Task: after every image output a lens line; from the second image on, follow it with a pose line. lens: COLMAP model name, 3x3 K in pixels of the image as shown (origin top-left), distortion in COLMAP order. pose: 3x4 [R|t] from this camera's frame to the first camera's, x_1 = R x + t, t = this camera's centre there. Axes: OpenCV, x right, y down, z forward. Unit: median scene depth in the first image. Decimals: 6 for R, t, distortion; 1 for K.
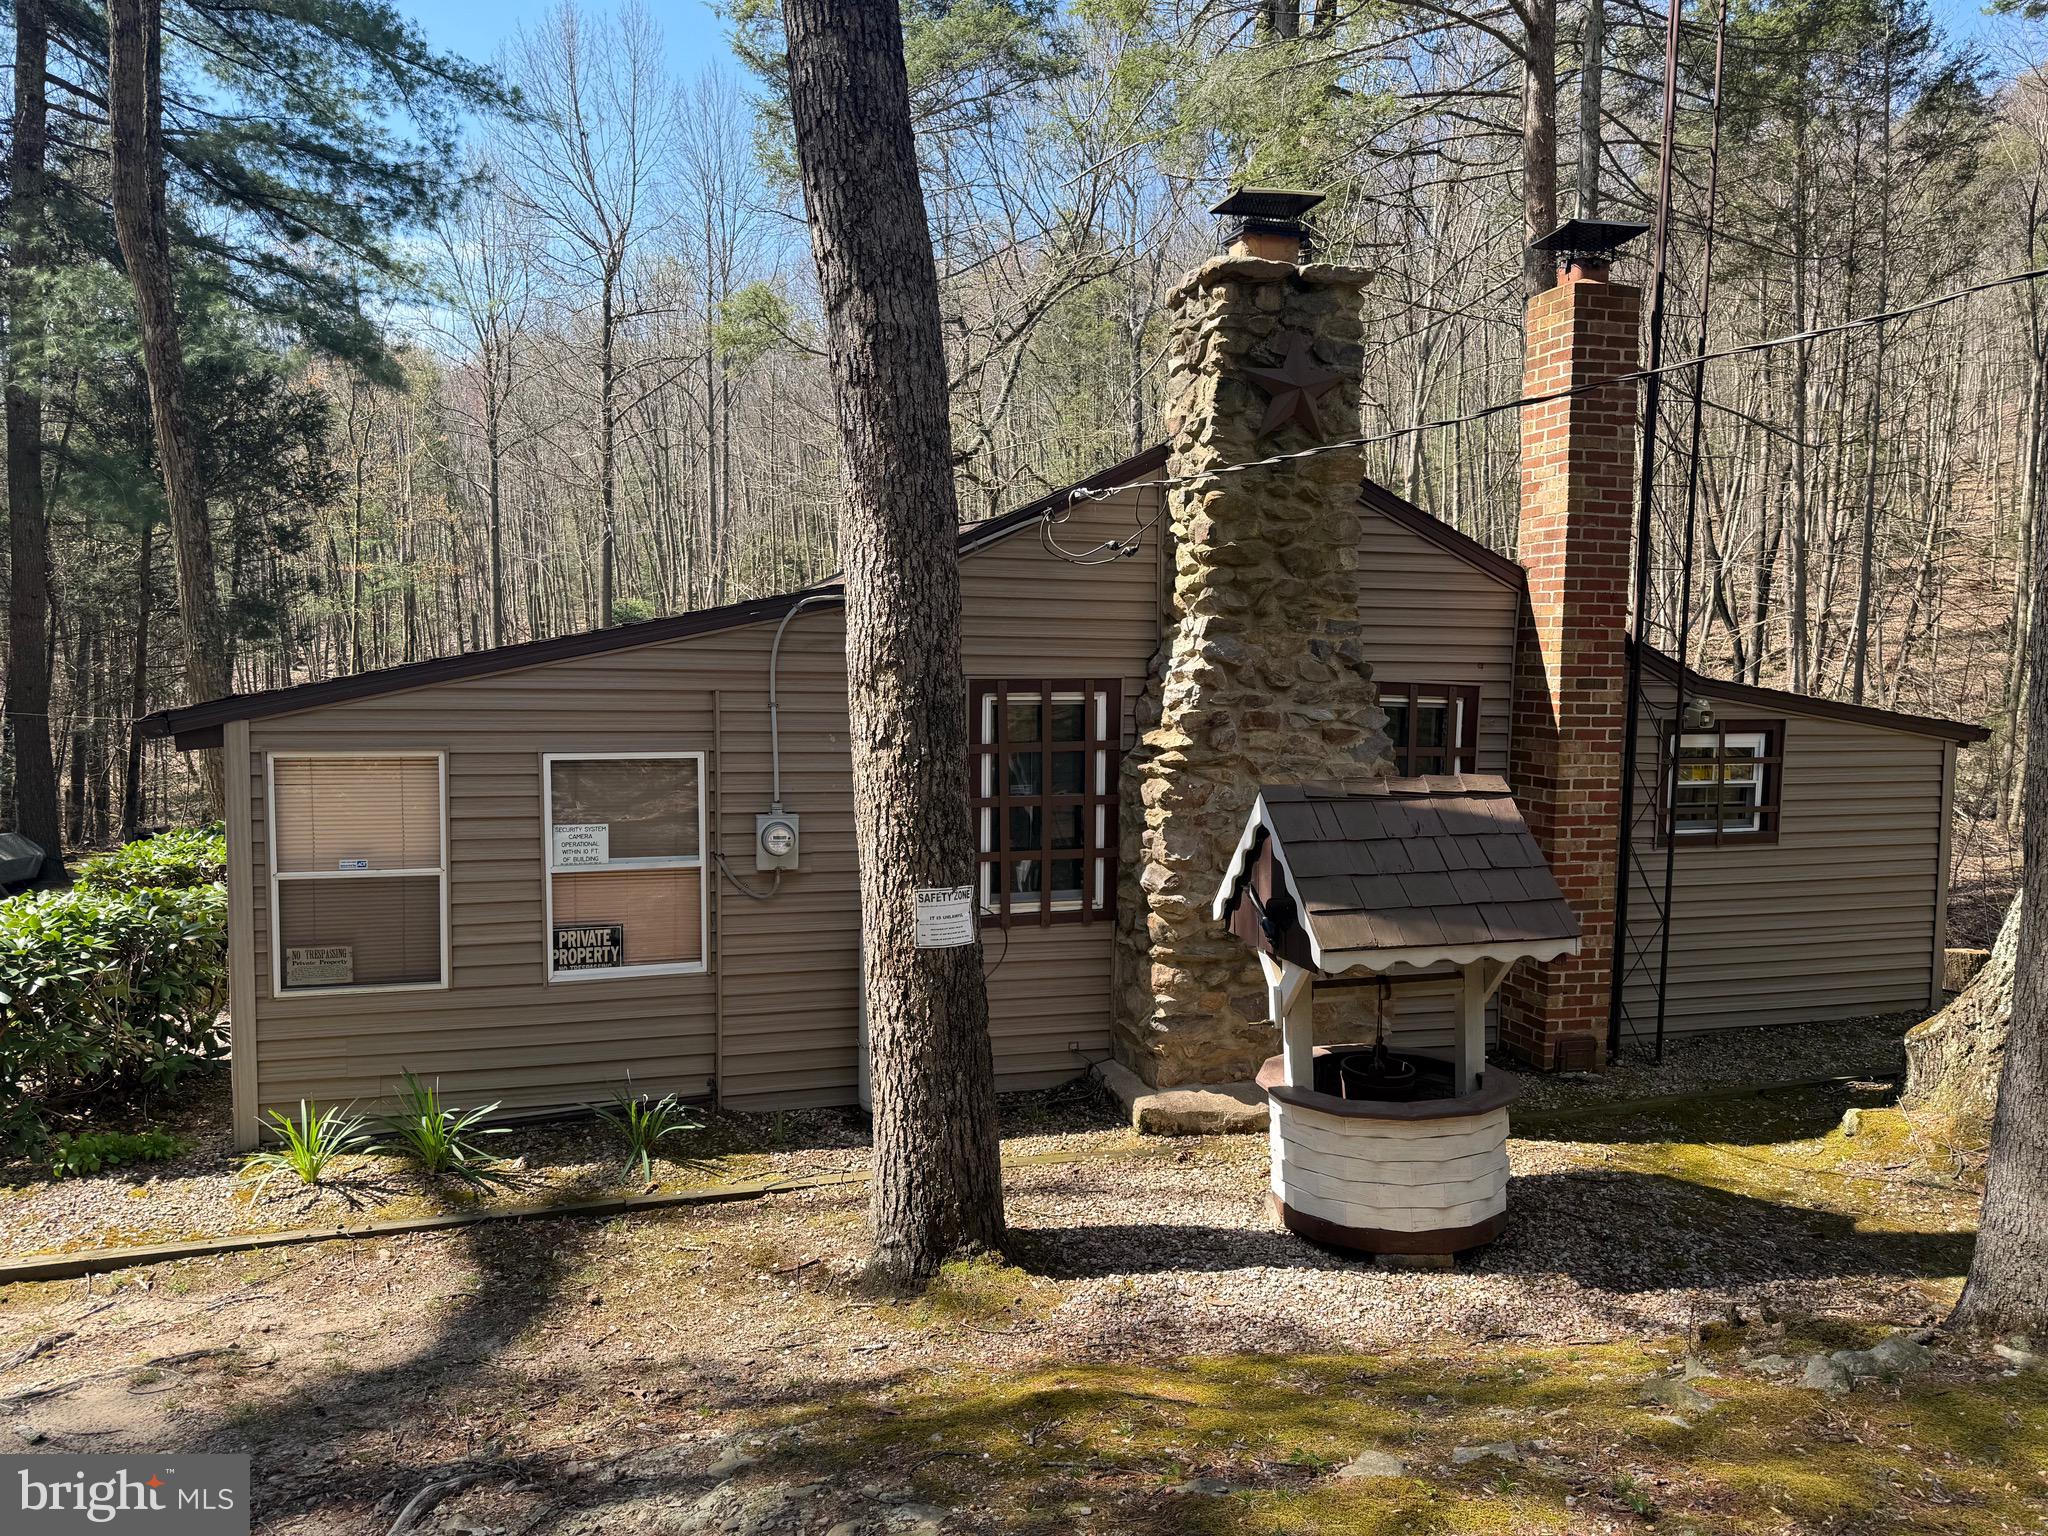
lens RADIAL K [[1407.0, 0, 1024.0], [0, 1407.0, 768.0], [0, 0, 1]] dist [0.107820, -0.150028]
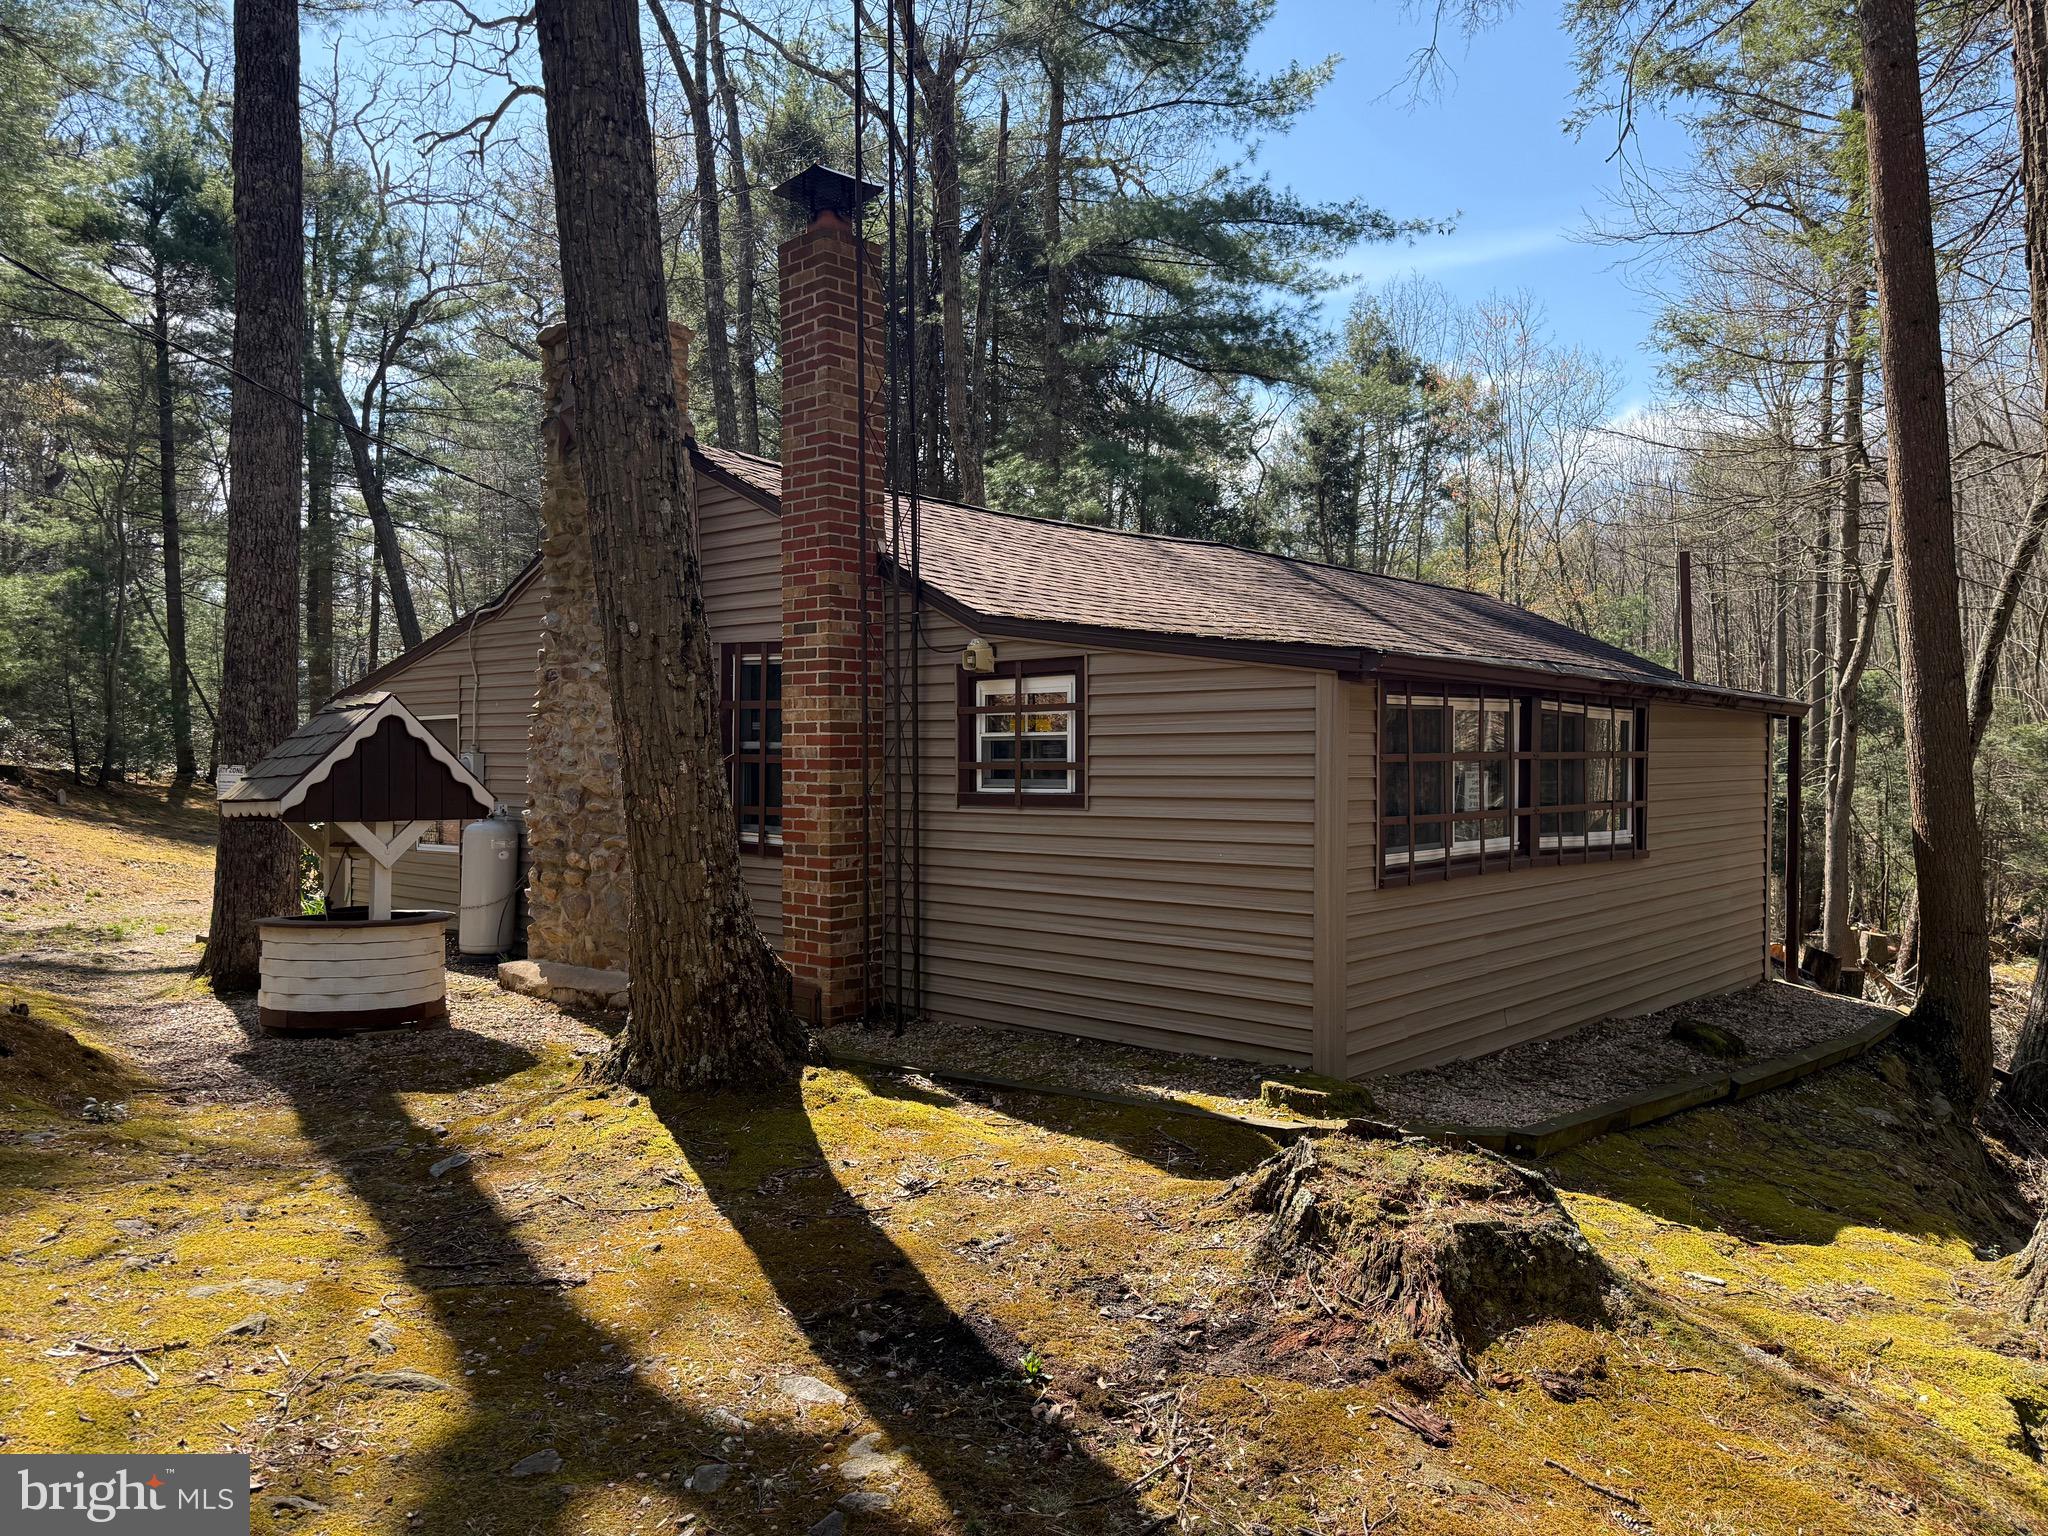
lens RADIAL K [[1407.0, 0, 1024.0], [0, 1407.0, 768.0], [0, 0, 1]] dist [0.107820, -0.150028]
pose [[0.521430, -0.006134, -0.853272, 1.197859], [-0.057211, 0.997473, -0.042132, 0.065597], [0.851374, 0.070785, 0.519761, 0.556317]]
